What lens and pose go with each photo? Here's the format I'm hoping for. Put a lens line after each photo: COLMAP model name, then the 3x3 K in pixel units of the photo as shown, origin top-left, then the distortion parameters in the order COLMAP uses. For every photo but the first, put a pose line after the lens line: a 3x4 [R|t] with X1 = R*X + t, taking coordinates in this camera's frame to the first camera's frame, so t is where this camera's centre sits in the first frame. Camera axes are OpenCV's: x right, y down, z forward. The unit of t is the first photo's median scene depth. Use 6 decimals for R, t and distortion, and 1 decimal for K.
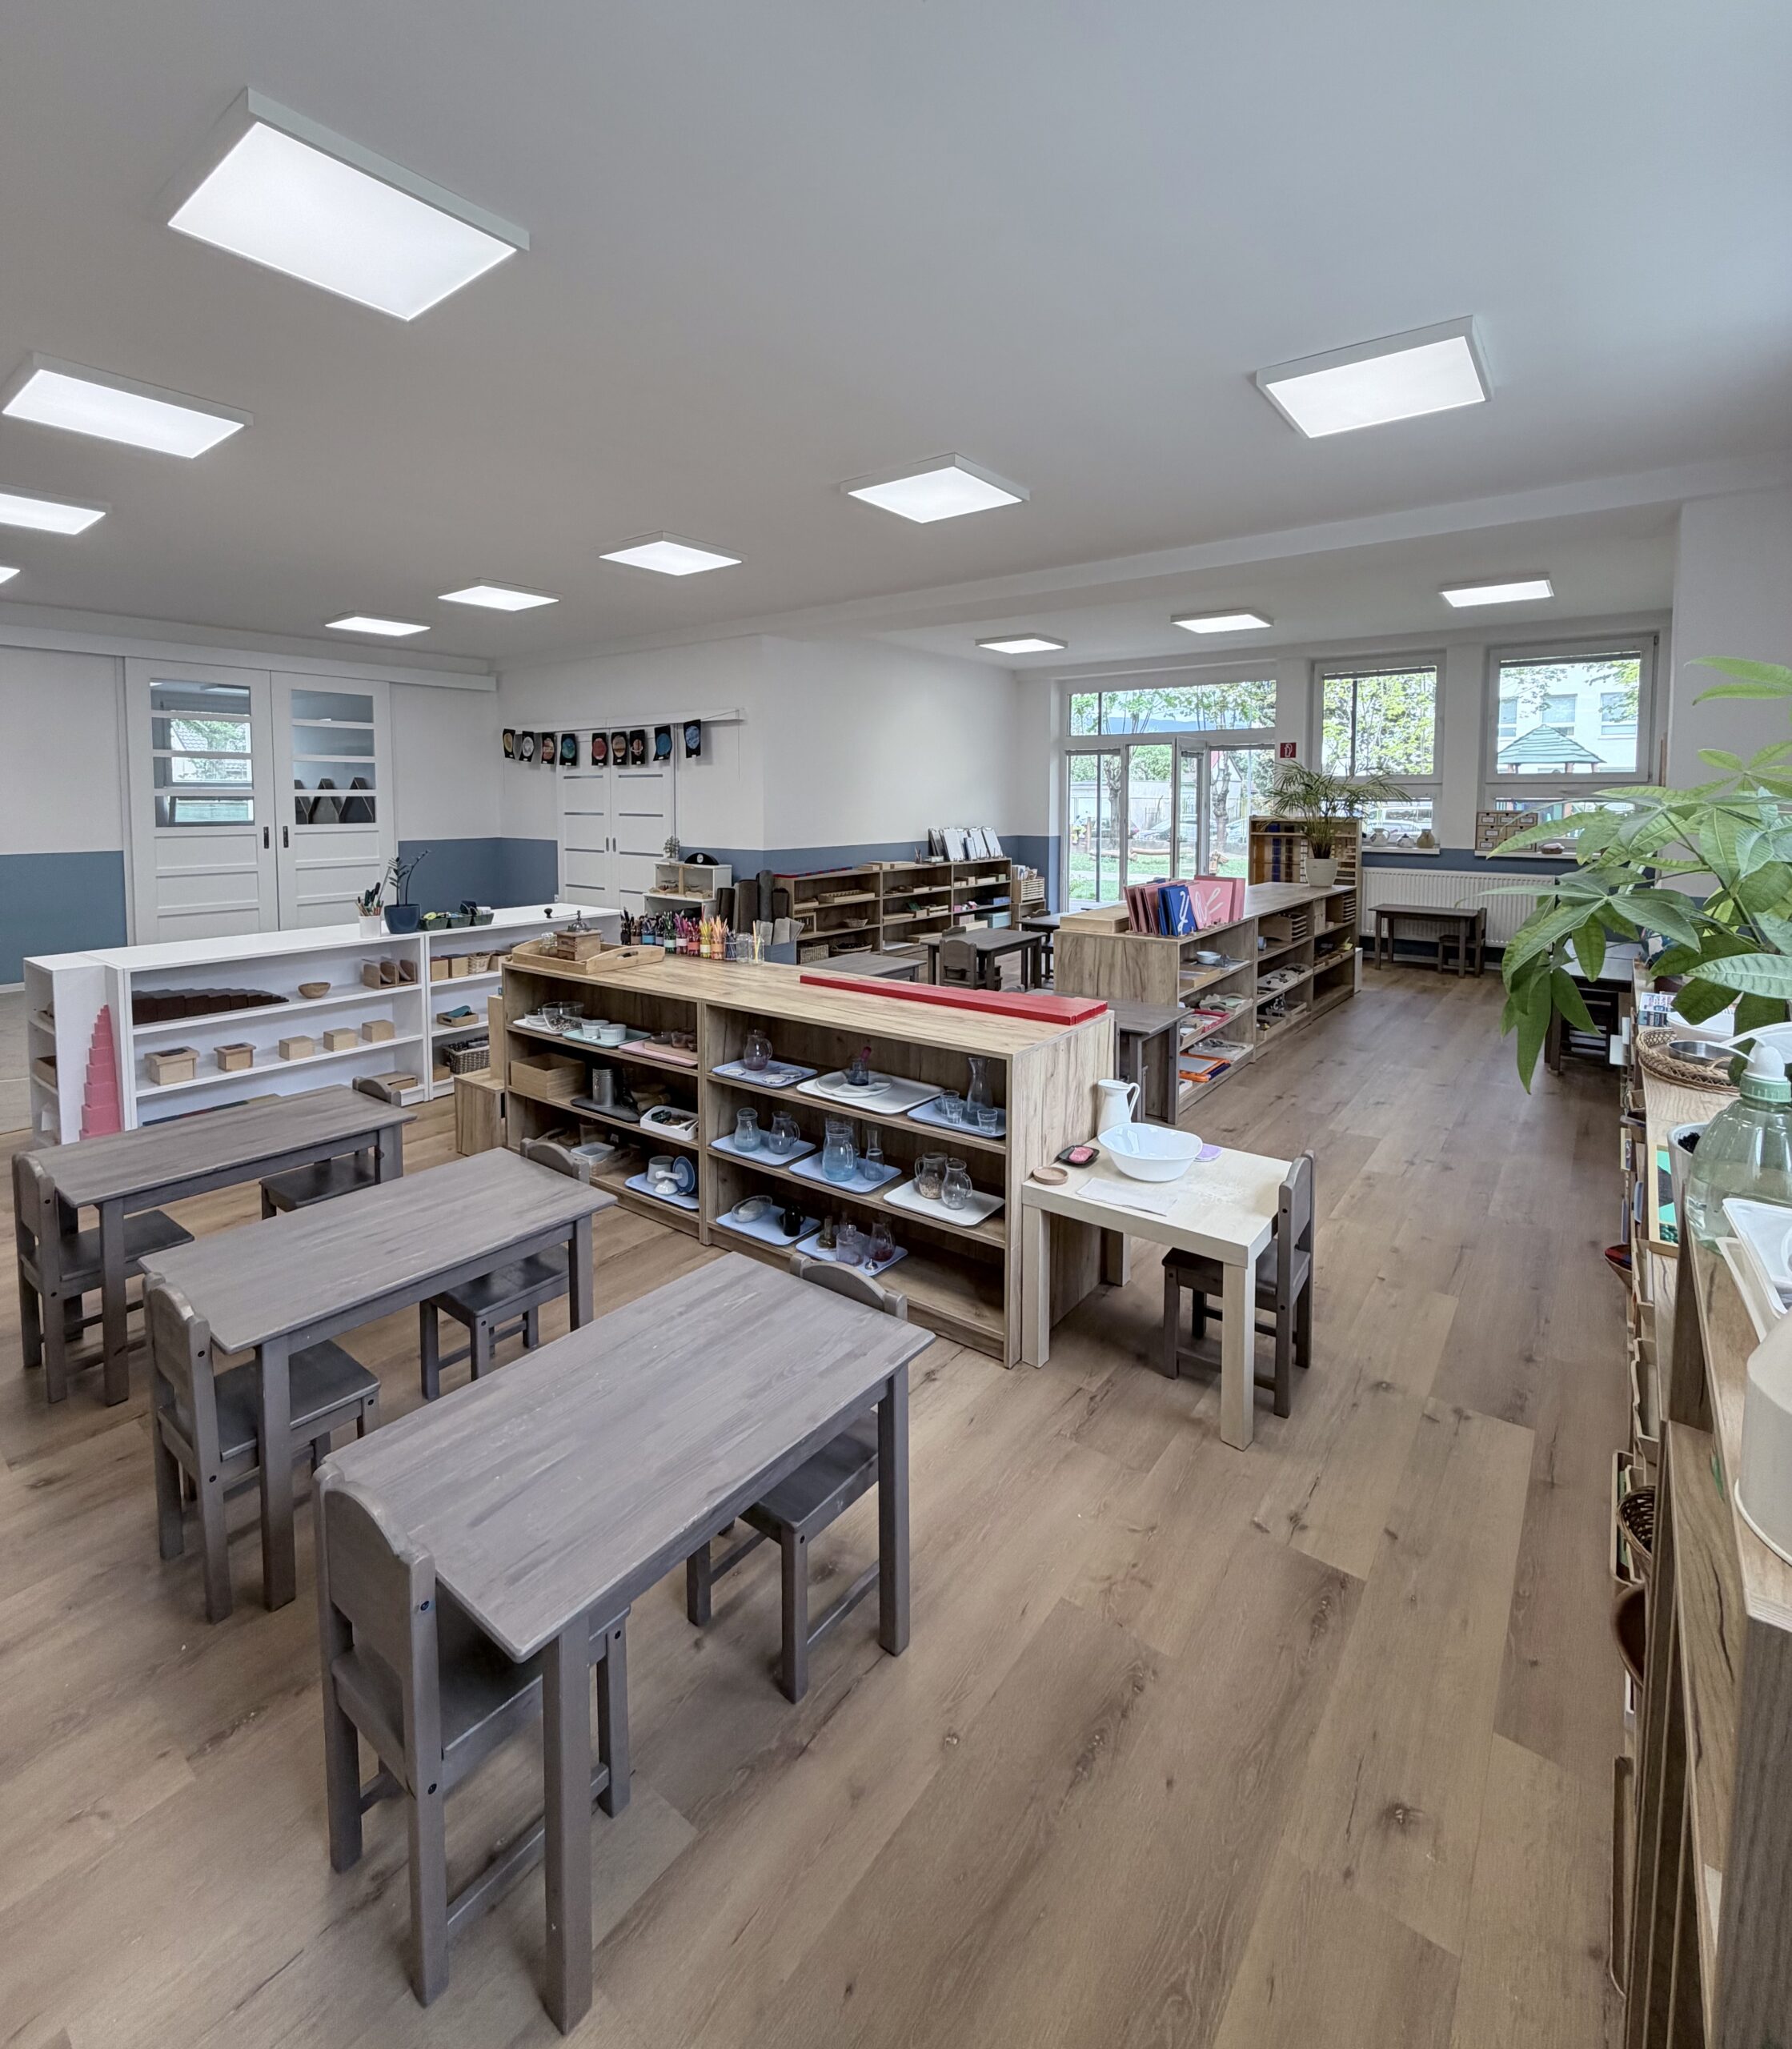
lens RADIAL K [[949.2, 0, 916.9], [0, 949.2, 876.5], [0, 0, 1]] dist [-0.012357, -0.000400]
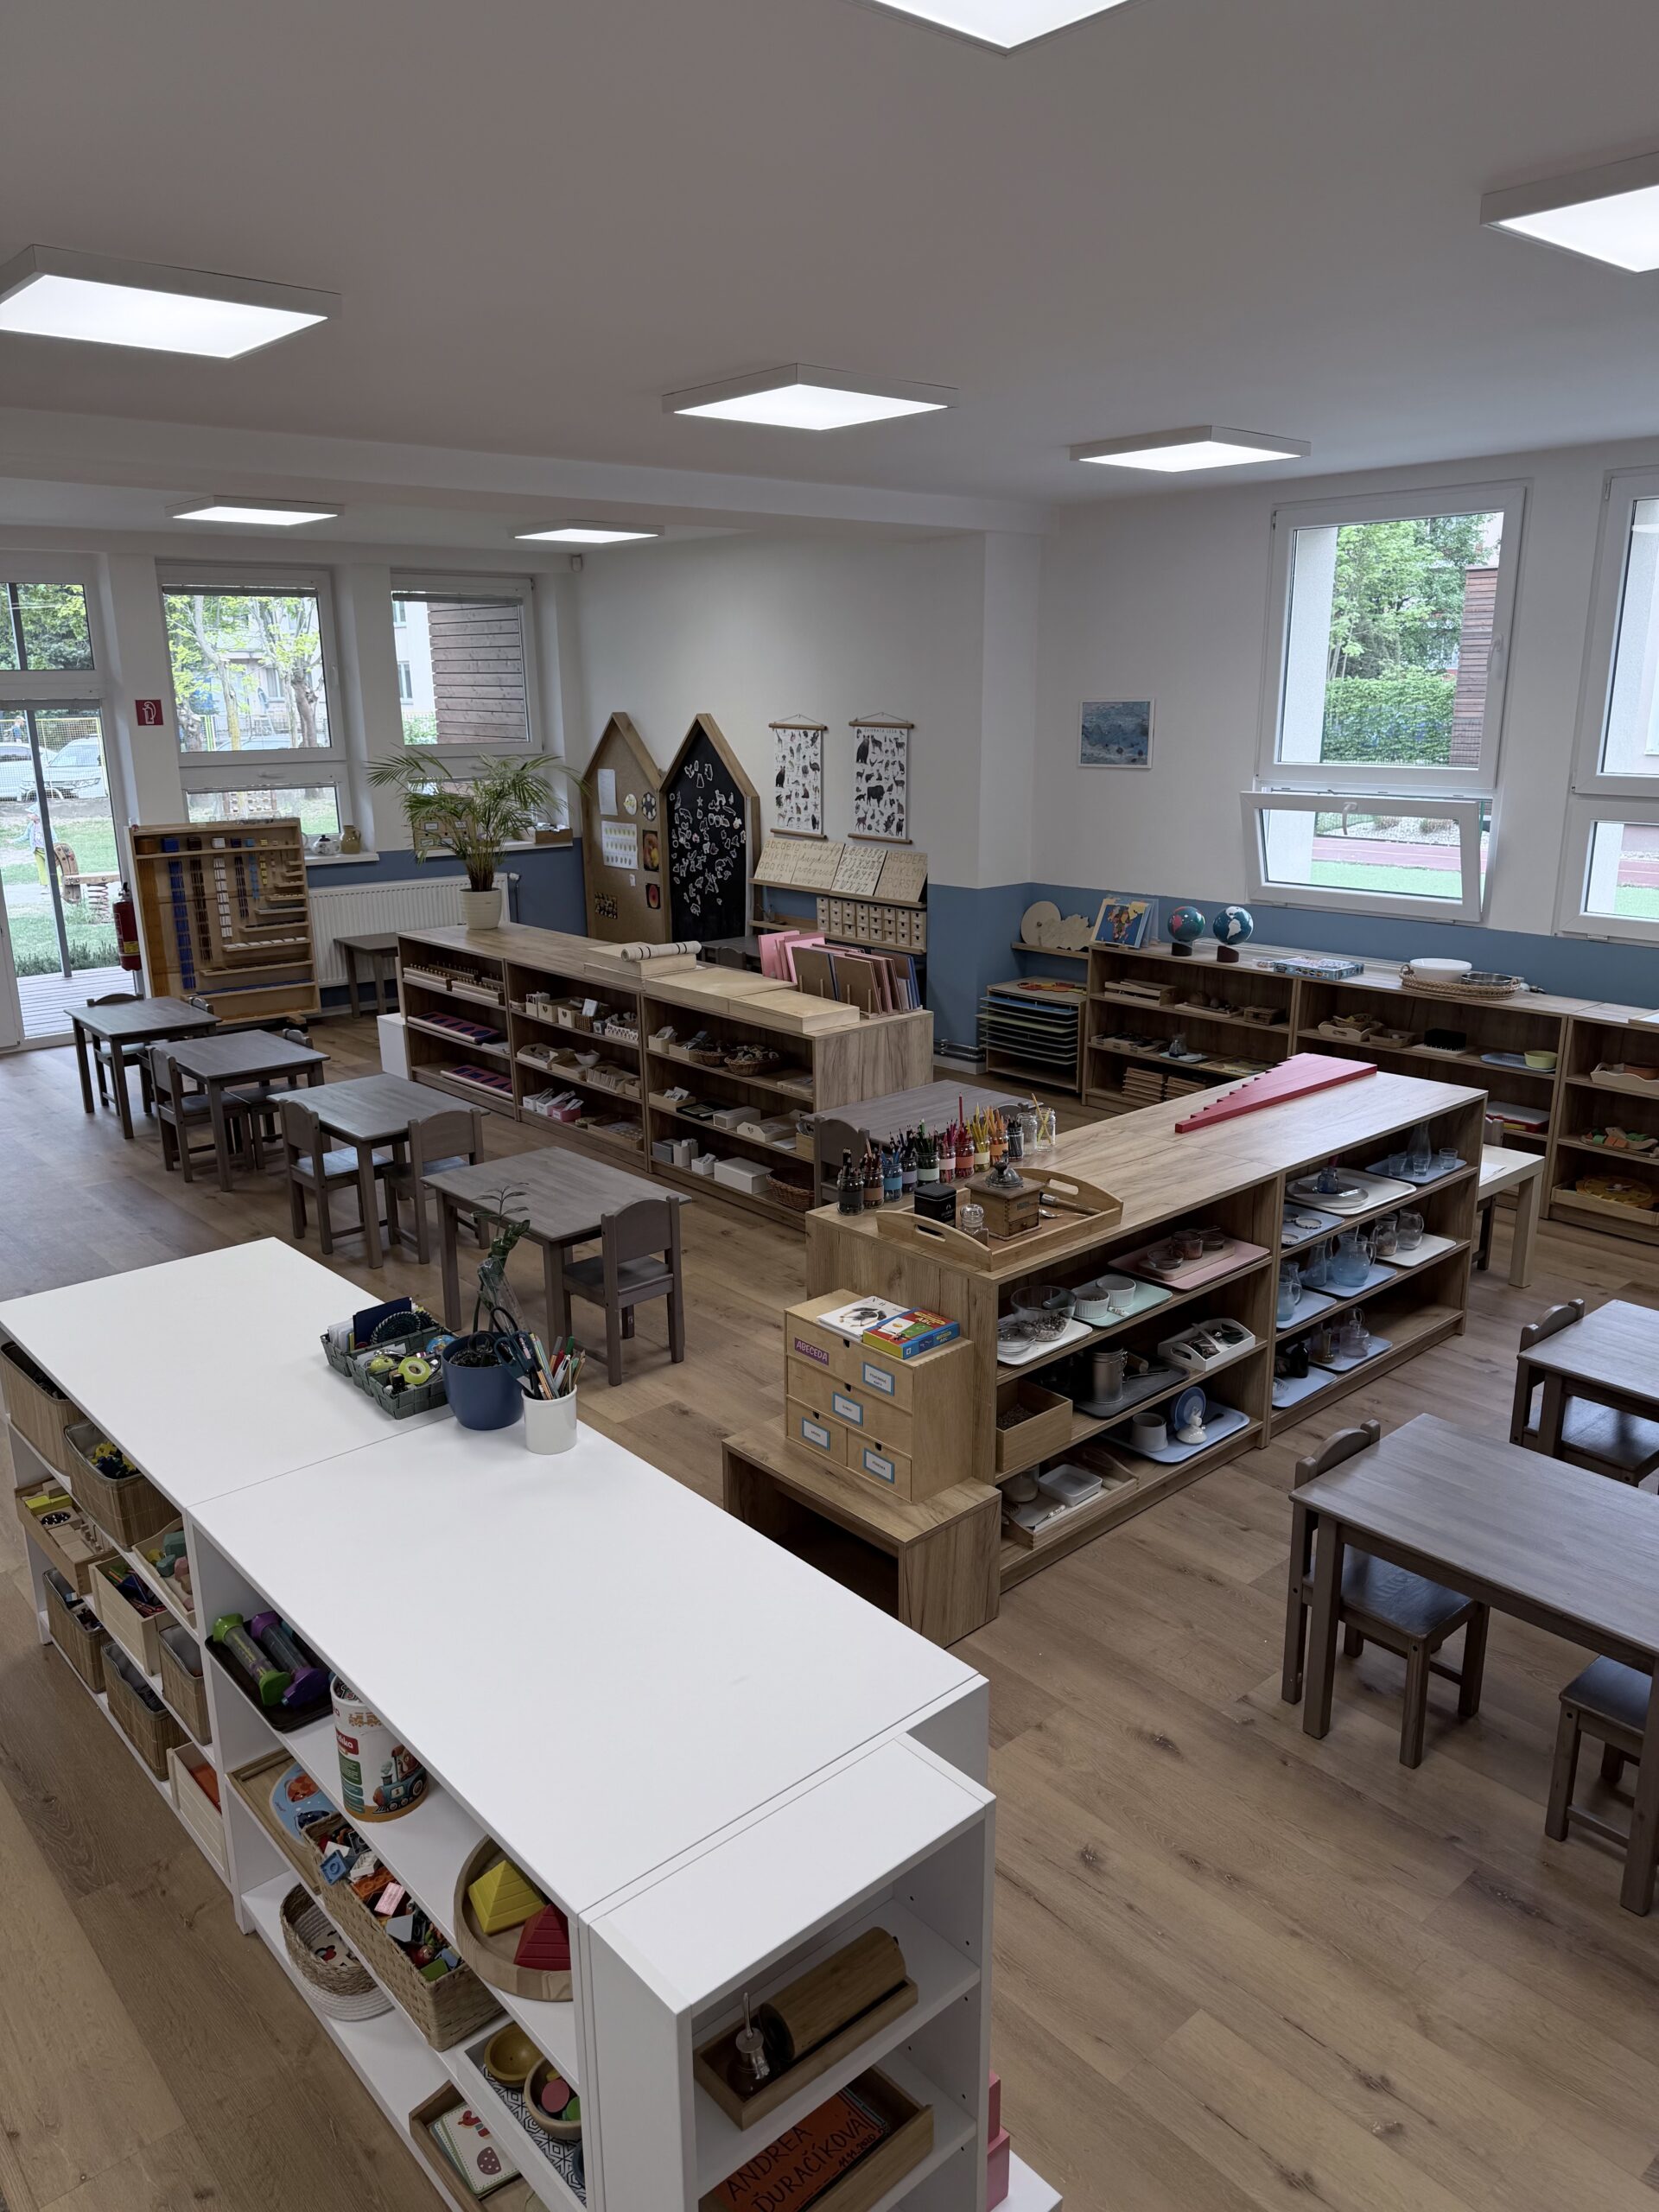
lens RADIAL K [[1537.8, 0, 794.1], [0, 1537.8, 1131.1], [0, 0, 1]] dist [0.079374, -0.008971]
pose [[0.218669, -0.279126, 0.935025, -0.568516], [0.092958, 0.959816, 0.264787, -0.109511], [-0.971361, 0.029017, 0.235829, 0.392357]]
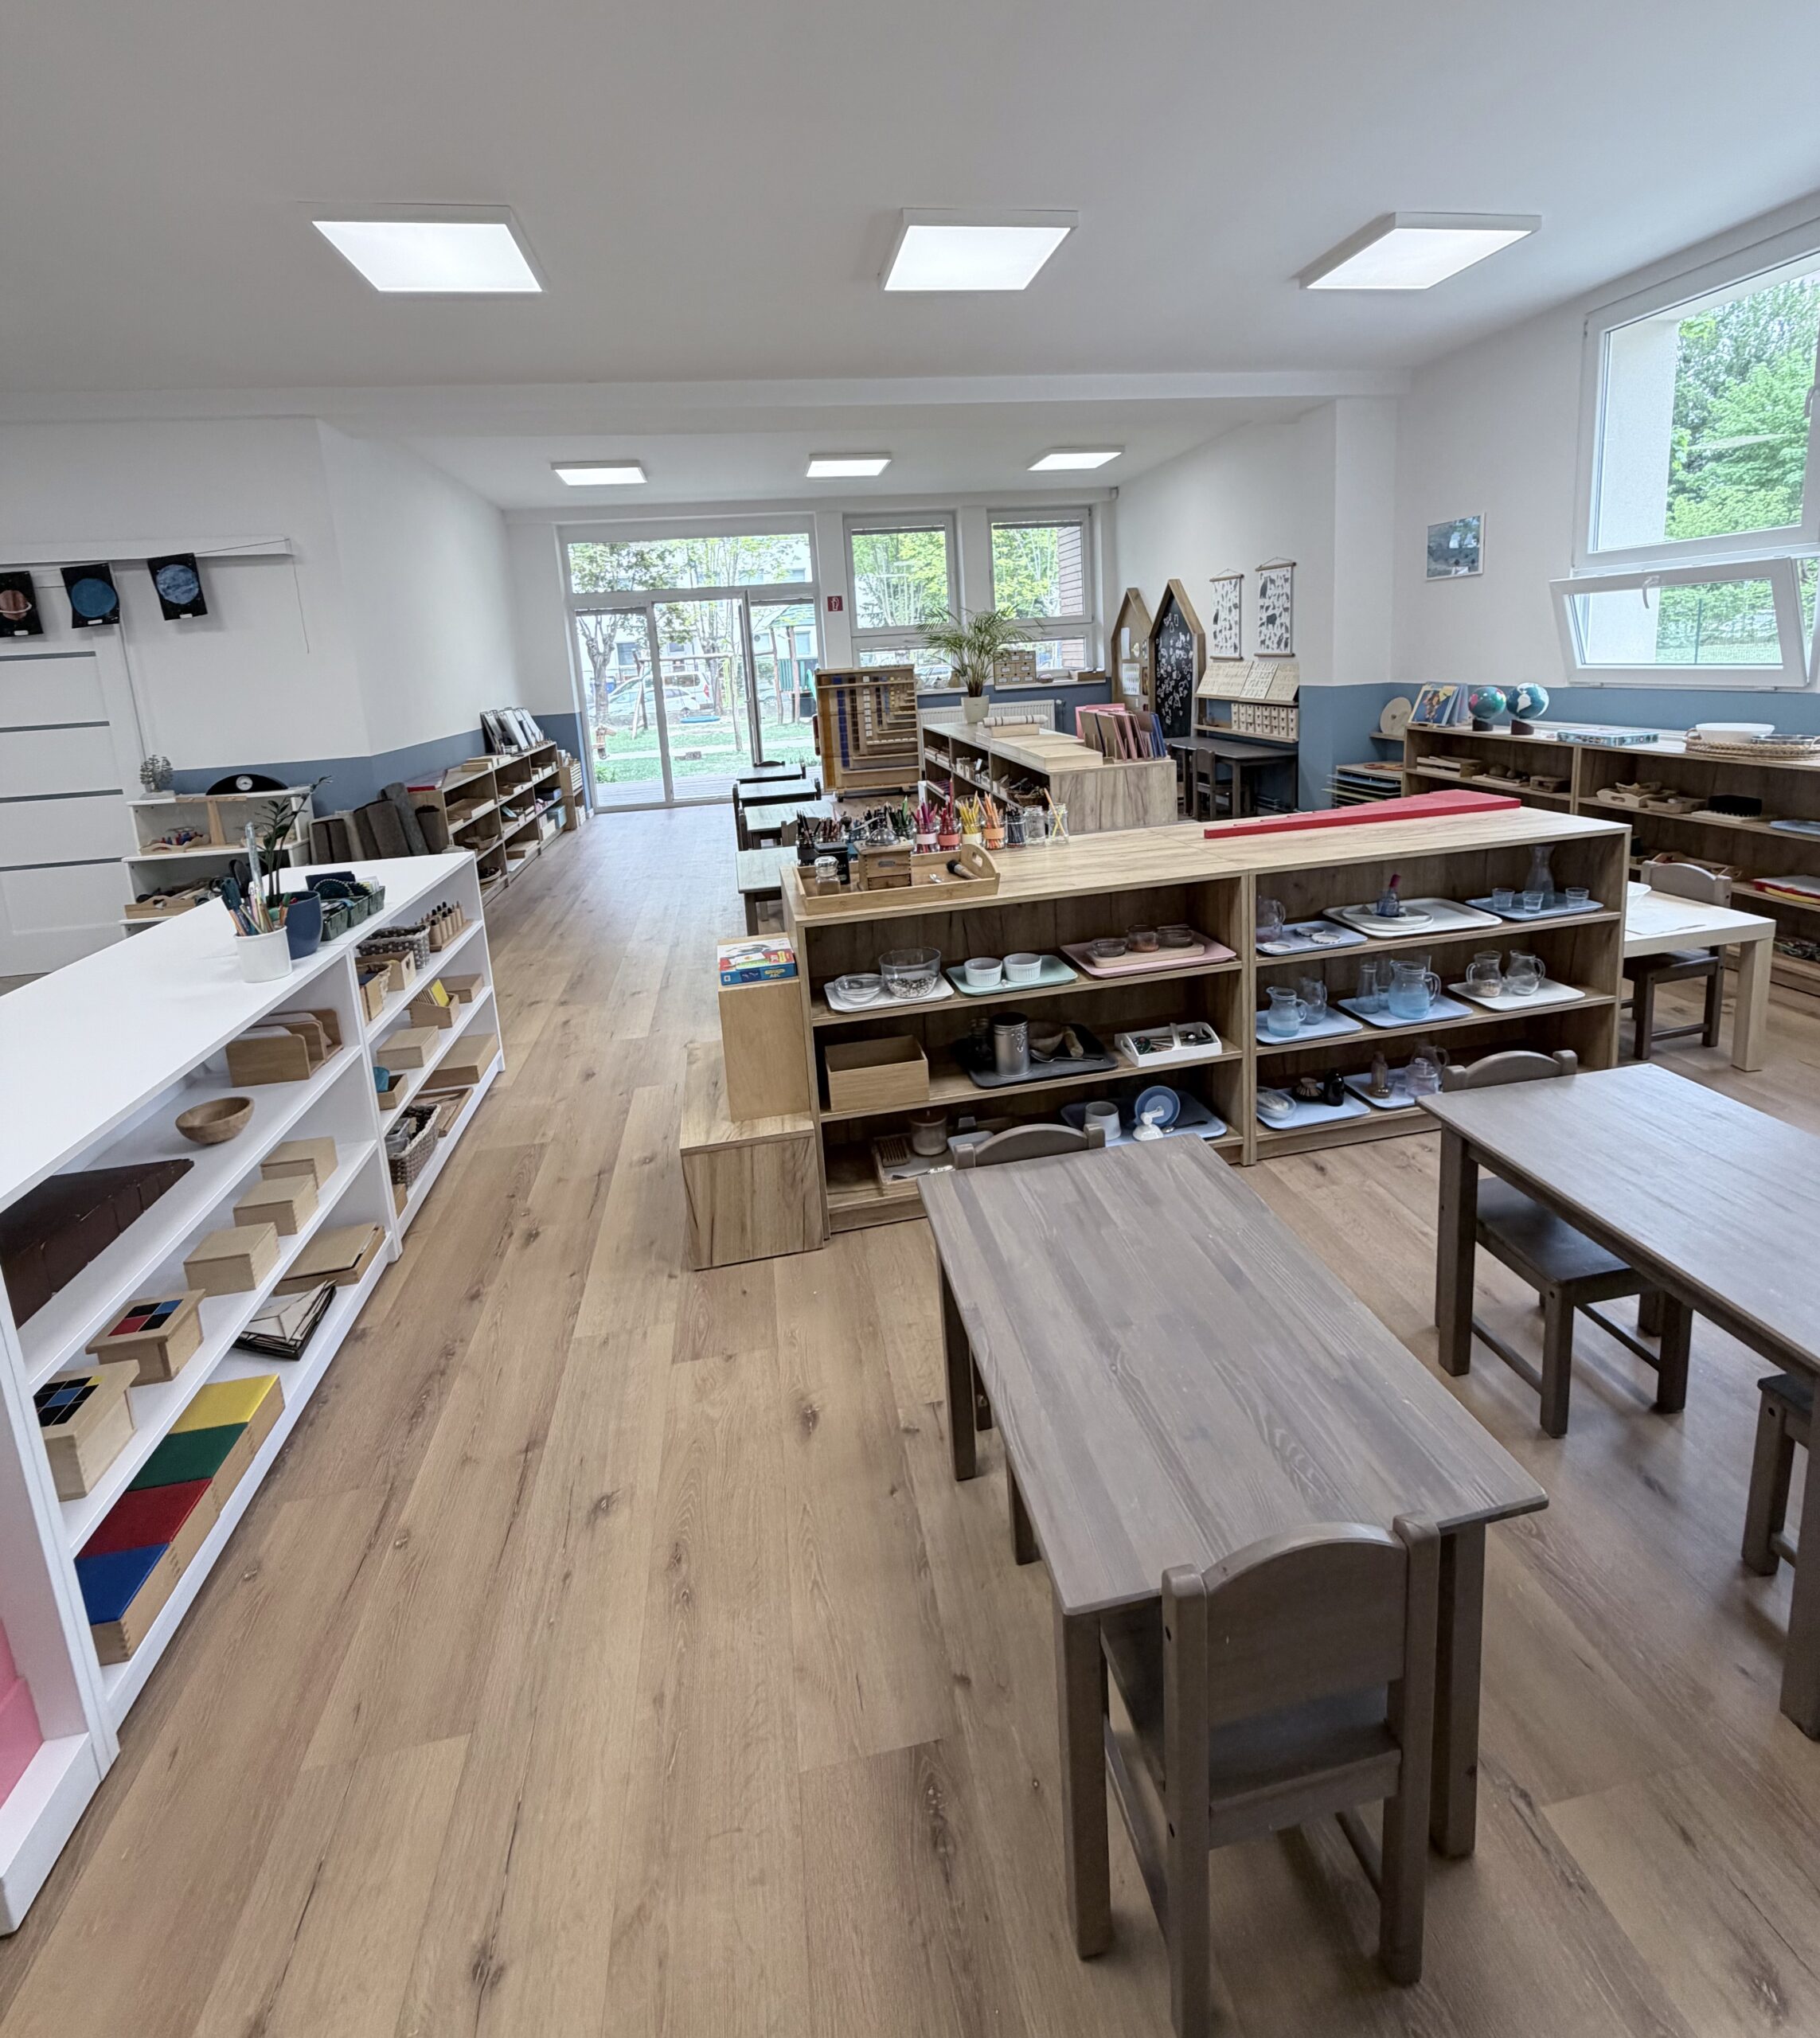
lens RADIAL K [[959.1, 0, 918.4], [0, 959.1, 820.0], [0, 0, 1]] dist [0.005797, 0.000280]
pose [[0.680601, -0.170143, 0.712624, -0.351414], [0.122275, 0.985398, 0.118489, -0.014778], [-0.722379, 0.006492, 0.691467, 0.229471]]
